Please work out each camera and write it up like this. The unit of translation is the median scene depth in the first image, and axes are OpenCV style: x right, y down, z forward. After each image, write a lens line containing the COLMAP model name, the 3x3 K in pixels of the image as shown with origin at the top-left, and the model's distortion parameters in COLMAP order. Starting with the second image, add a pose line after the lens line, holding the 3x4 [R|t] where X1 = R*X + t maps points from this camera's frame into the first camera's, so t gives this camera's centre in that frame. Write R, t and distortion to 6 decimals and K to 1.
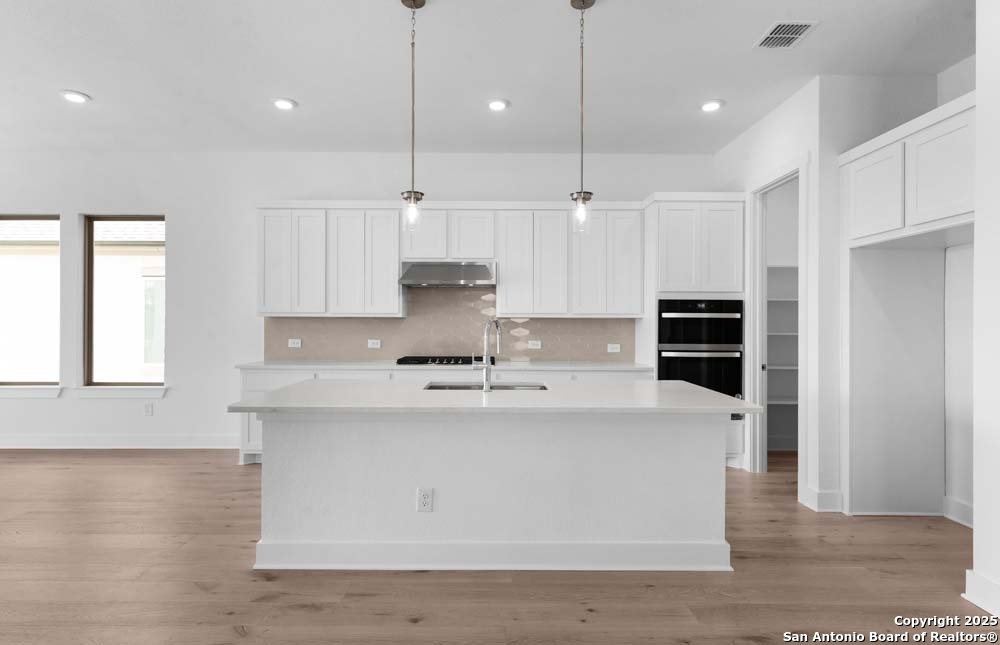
lens RADIAL K [[516.4, 0, 500.0], [0, 516.4, 322.5], [0, 0, 1]] dist [0.000888, 0.000857]
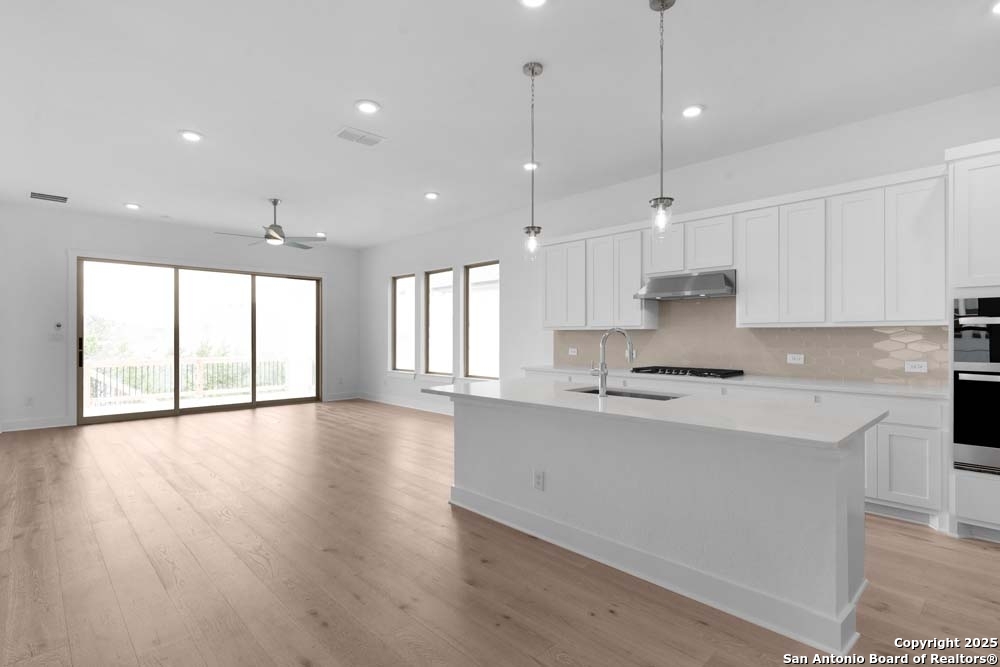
lens RADIAL K [[492.4, 0, 500.7], [0, 492.4, 335.3], [0, 0, 1]] dist [0.005548, 0.001129]
pose [[0.691349, -0.005424, -0.722501, 0.365272], [0.003667, 0.999985, -0.003997, 0.005555], [0.722512, 0.000114, 0.691358, 0.080310]]
